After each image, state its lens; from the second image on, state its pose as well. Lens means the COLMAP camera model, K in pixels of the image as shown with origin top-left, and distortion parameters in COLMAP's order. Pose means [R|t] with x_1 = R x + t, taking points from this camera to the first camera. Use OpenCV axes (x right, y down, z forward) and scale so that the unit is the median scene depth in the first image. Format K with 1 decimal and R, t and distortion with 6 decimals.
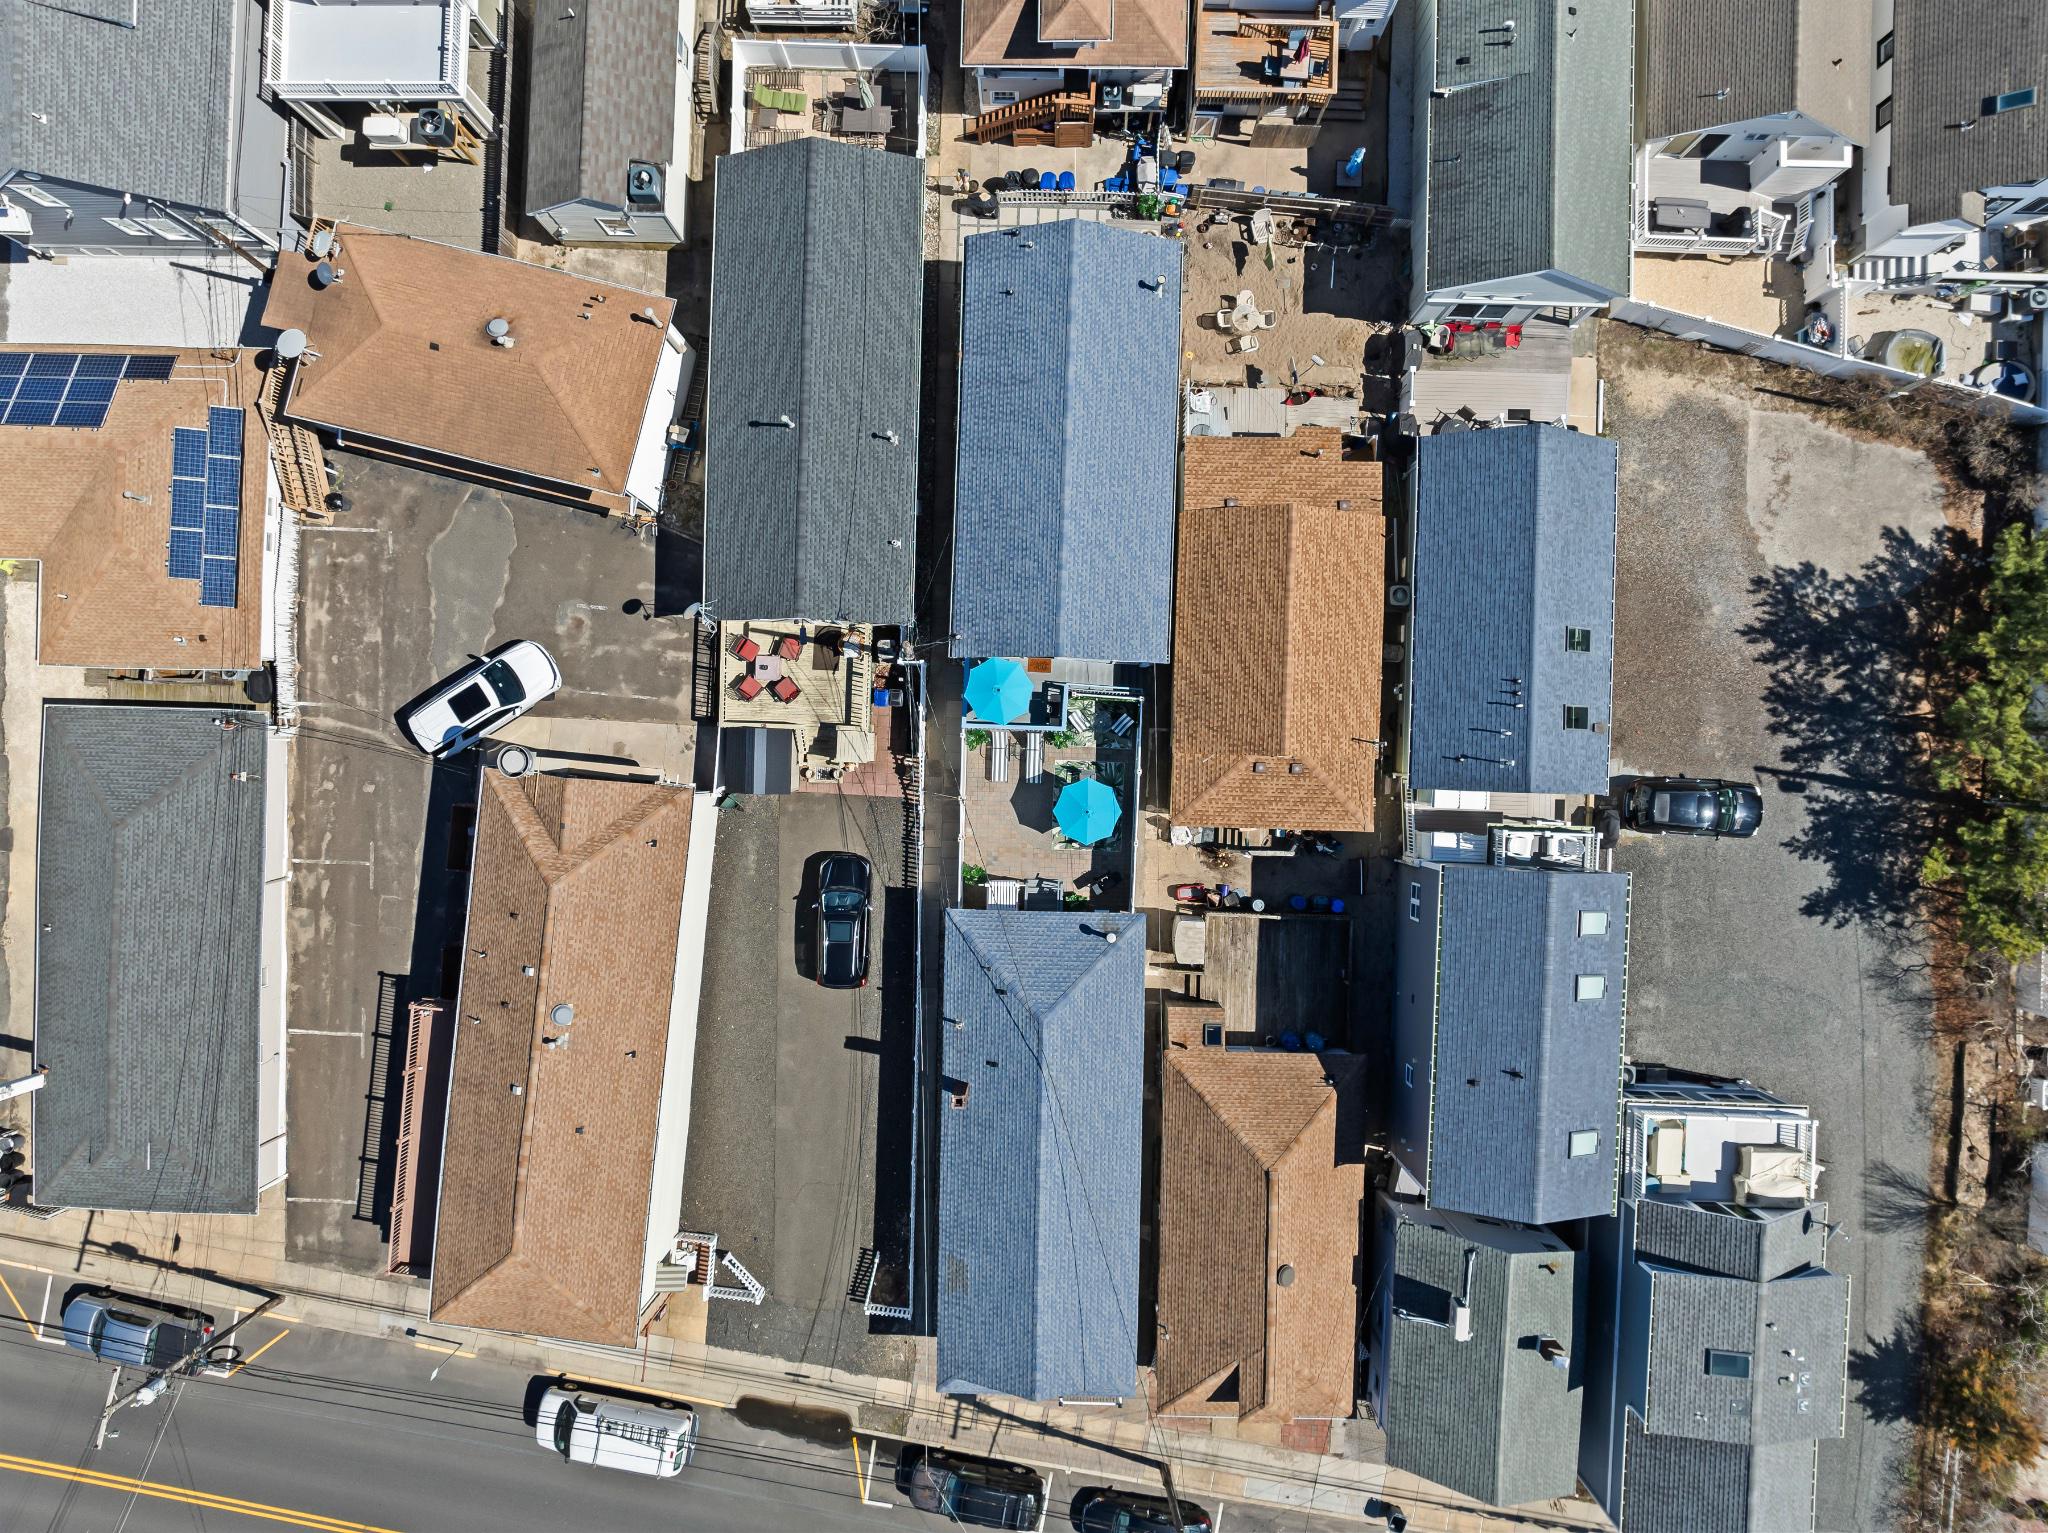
lens RADIAL K [[1449.3, 0, 1024.0], [0, 1449.3, 766.5], [0, 0, 1]] dist [-0.040978, 0.010454]
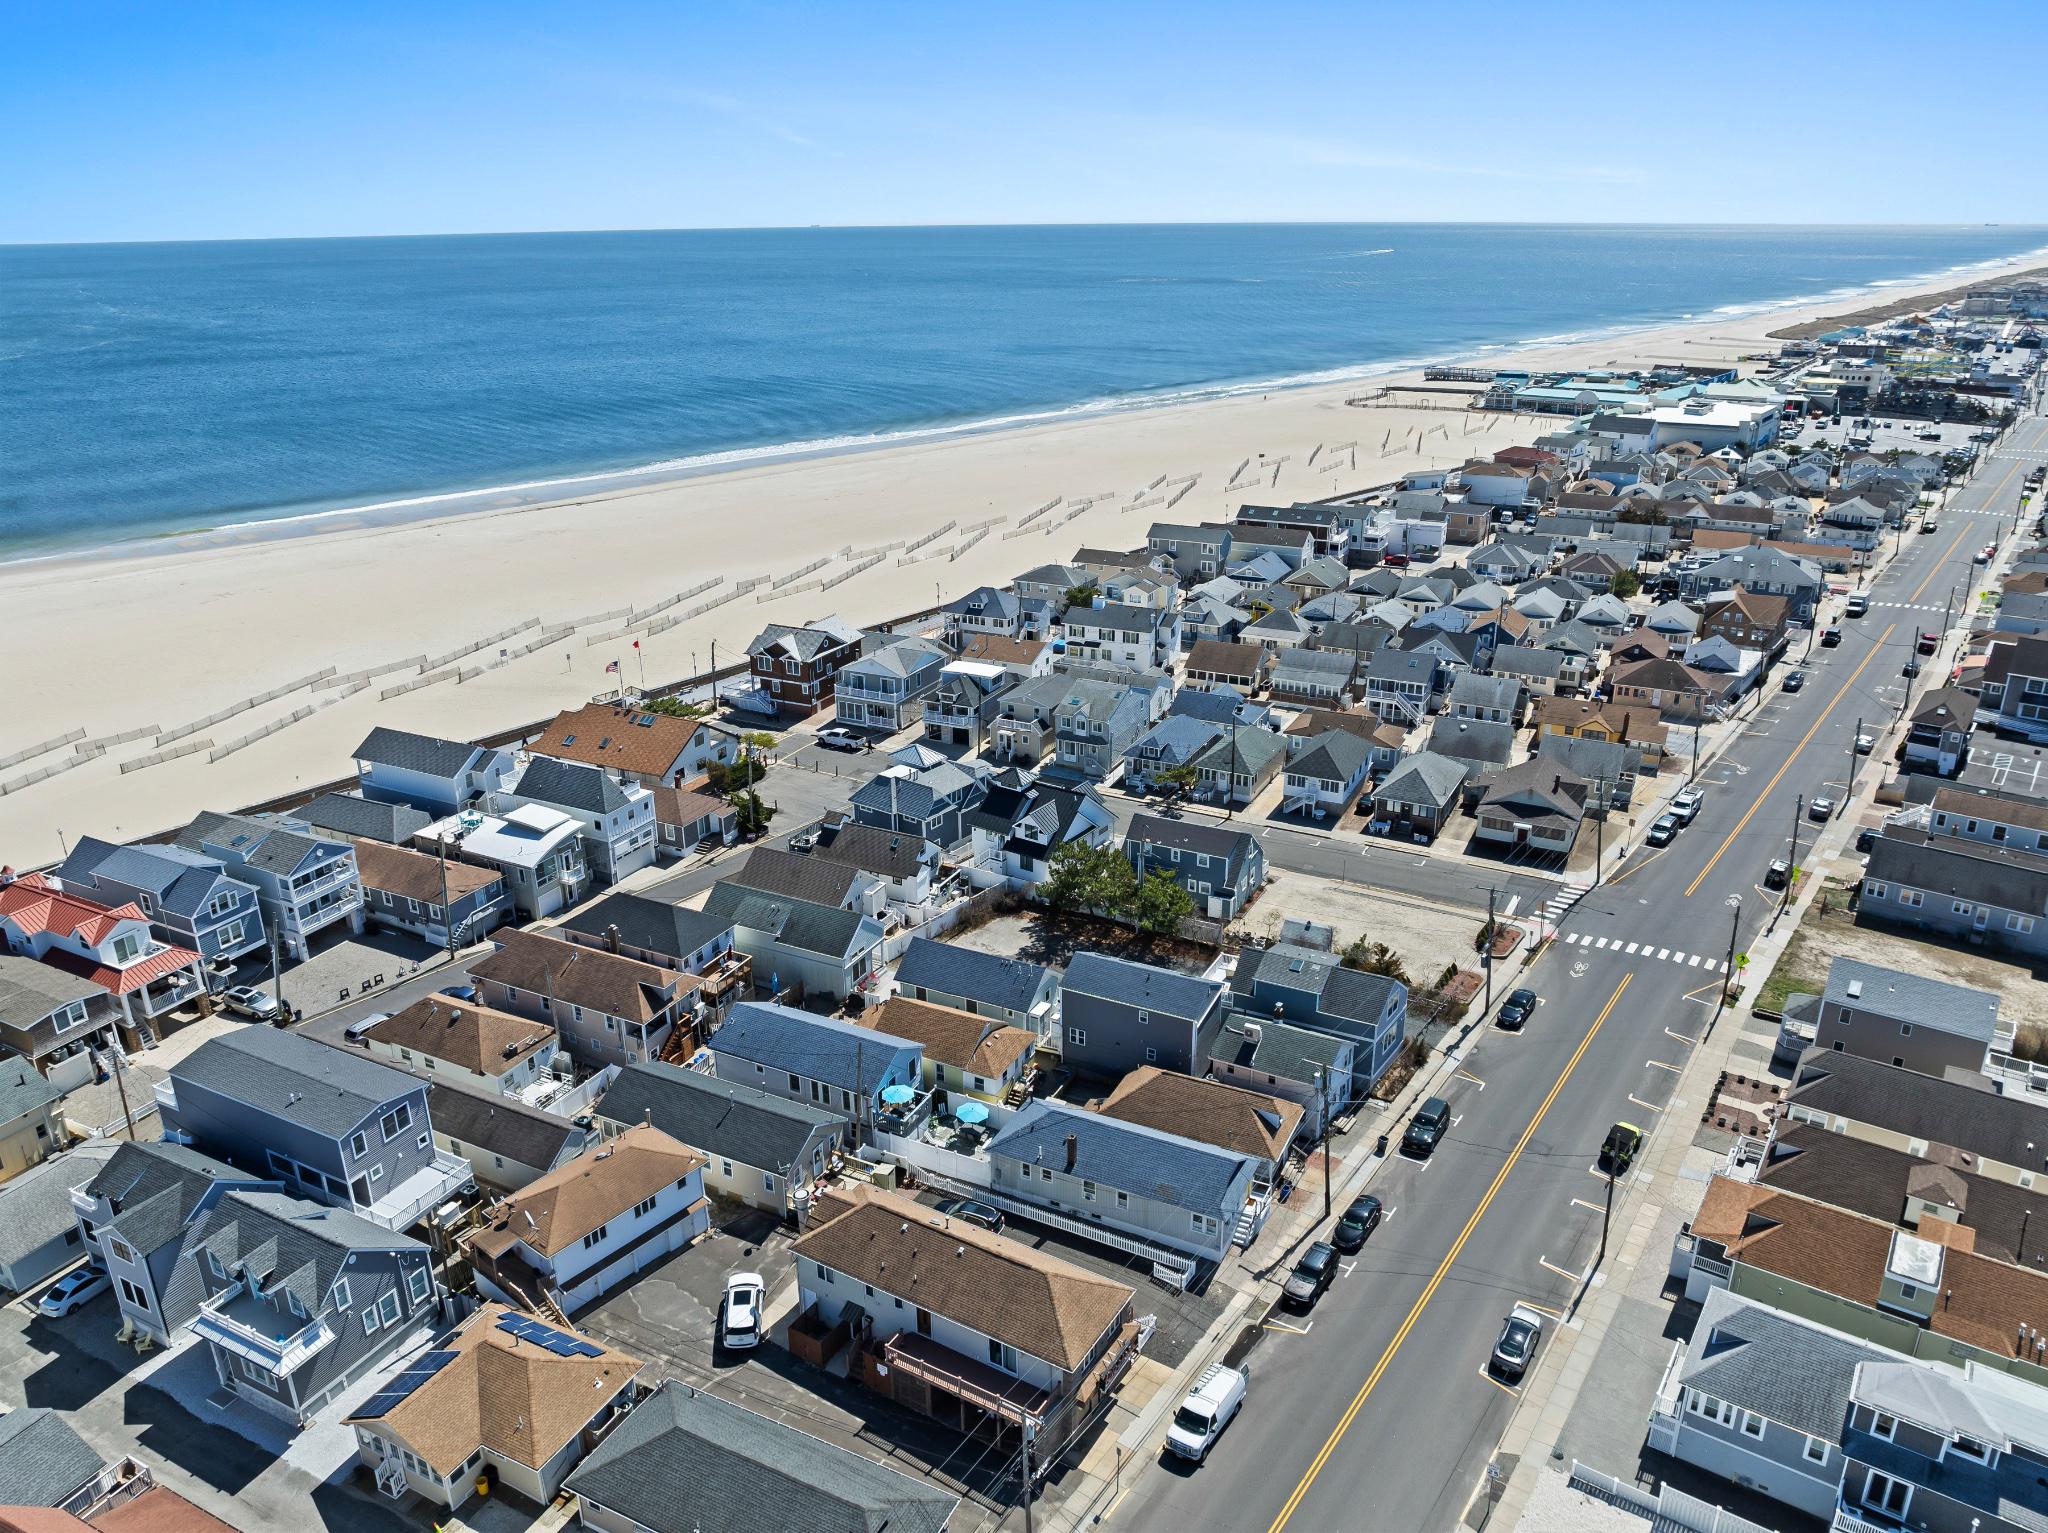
lens RADIAL K [[1445.3, 0, 1024.0], [0, 1445.3, 766.5], [0, 0, 1]] dist [-0.013944, -0.044736]
pose [[0.422461, -0.311501, 0.851172, -1.400844], [0.906381, 0.145579, -0.396586, 0.776415], [-0.000376, 0.939028, 0.343841, -0.122509]]
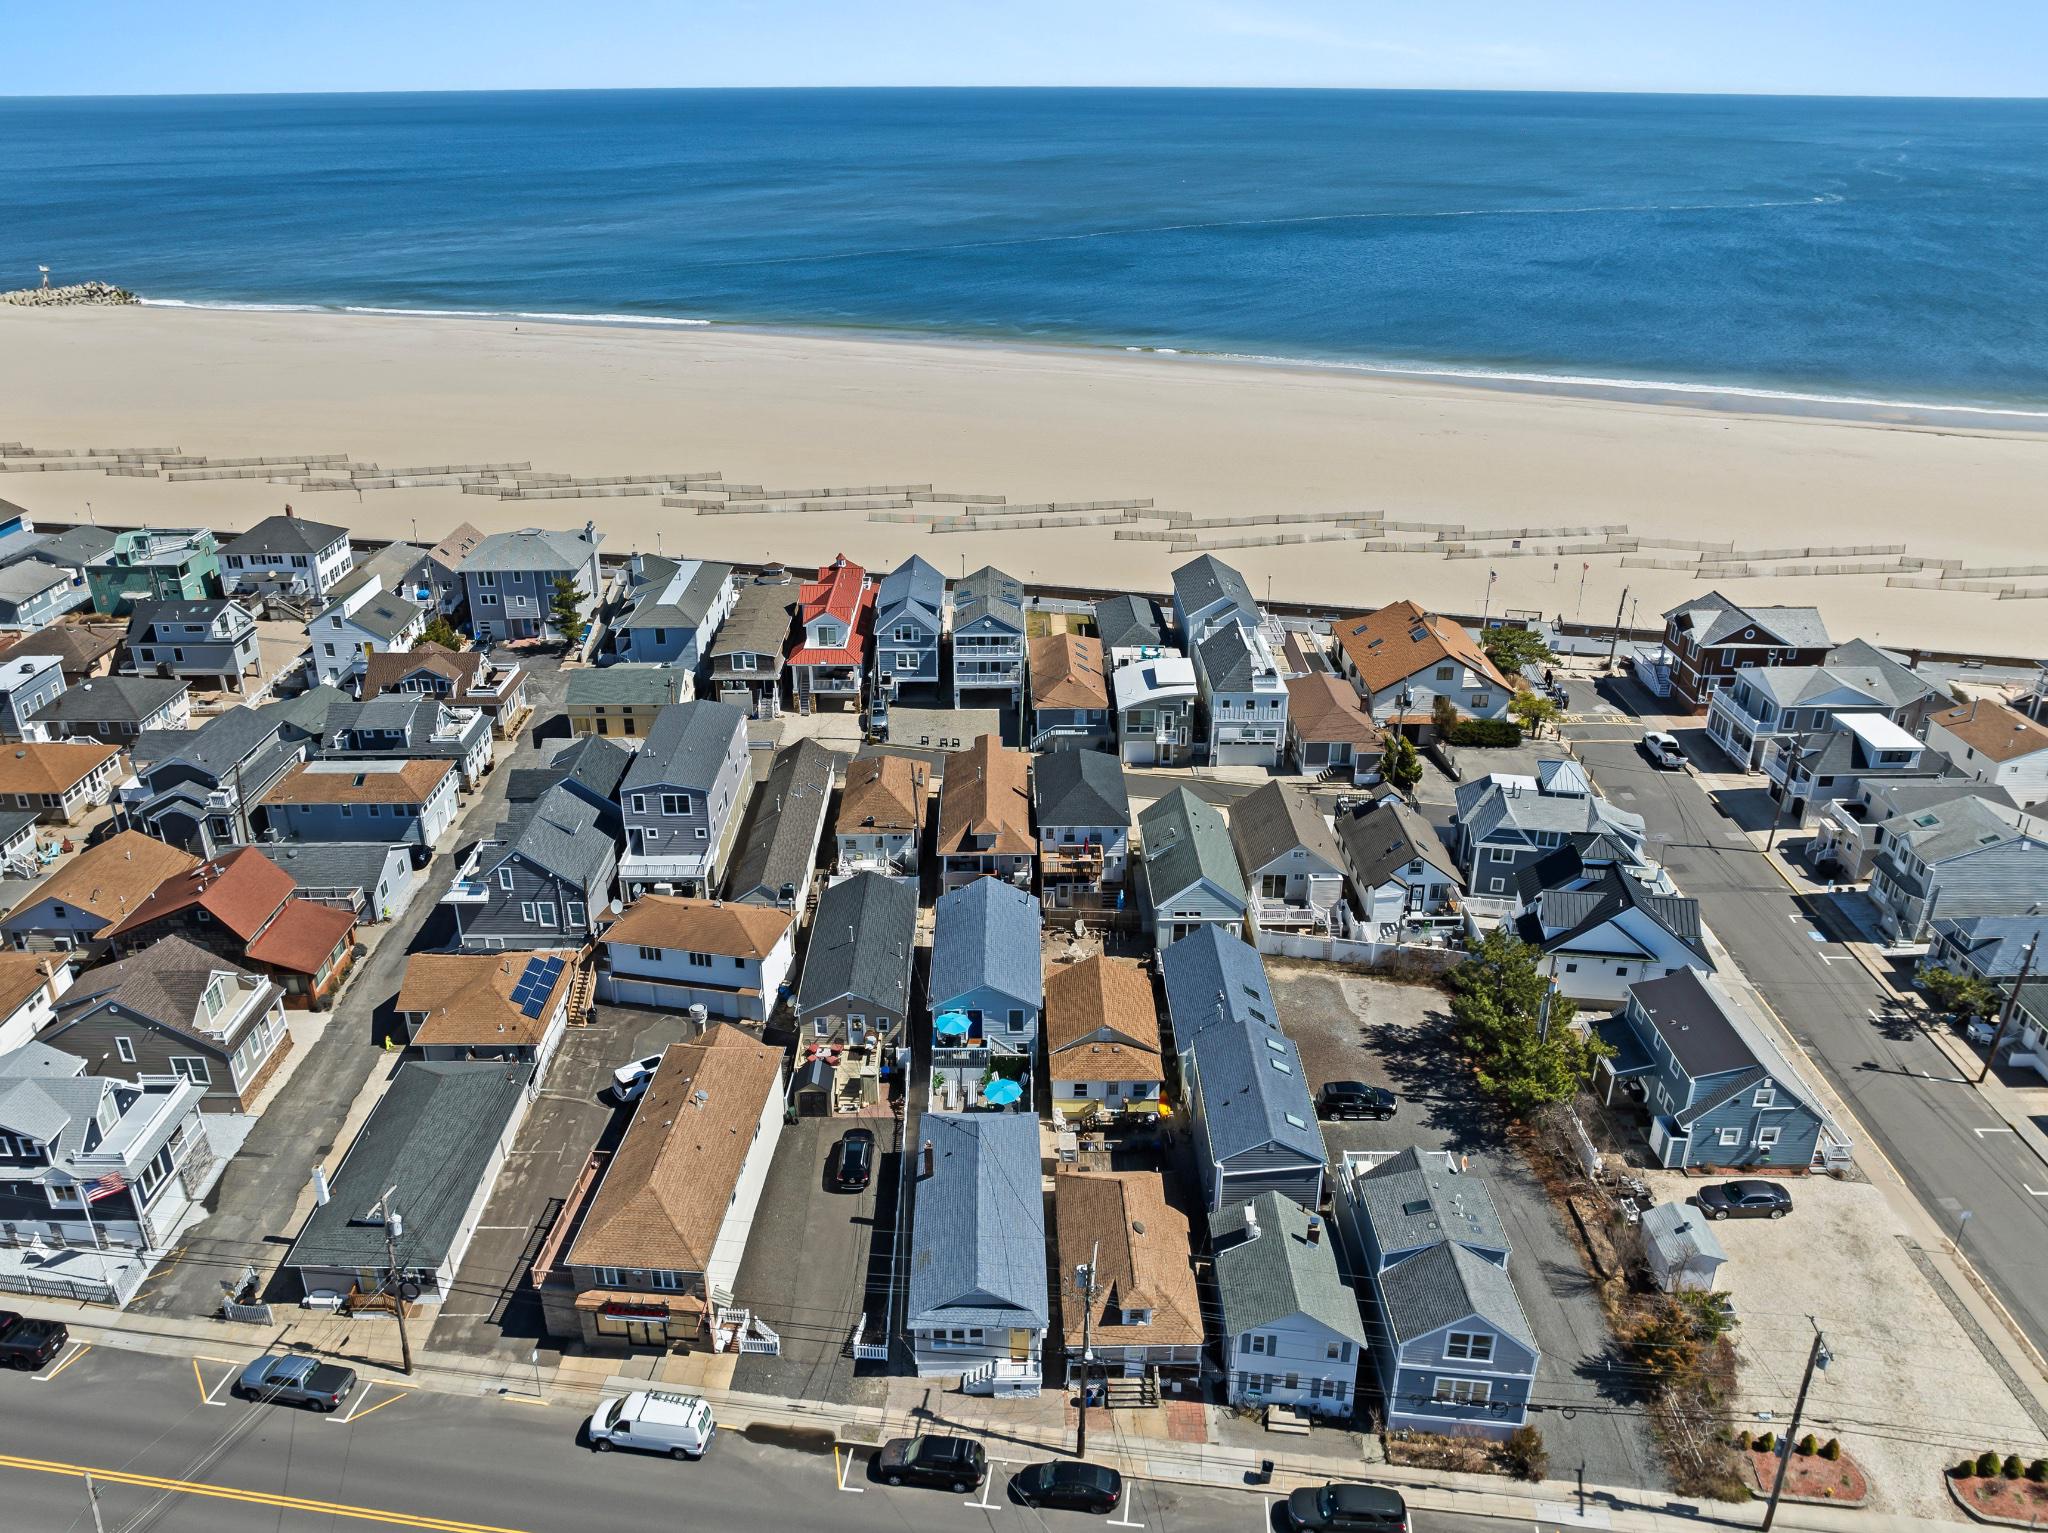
lens RADIAL K [[1510.3, 0, 1024.0], [0, 1510.3, 766.5], [0, 0, 1]] dist [-0.023549, -0.001412]
pose [[0.998997, -0.000629, 0.044774, -0.011413], [0.040917, 0.419041, -0.907045, 1.445870], [-0.018192, 0.907967, 0.418647, -0.108708]]
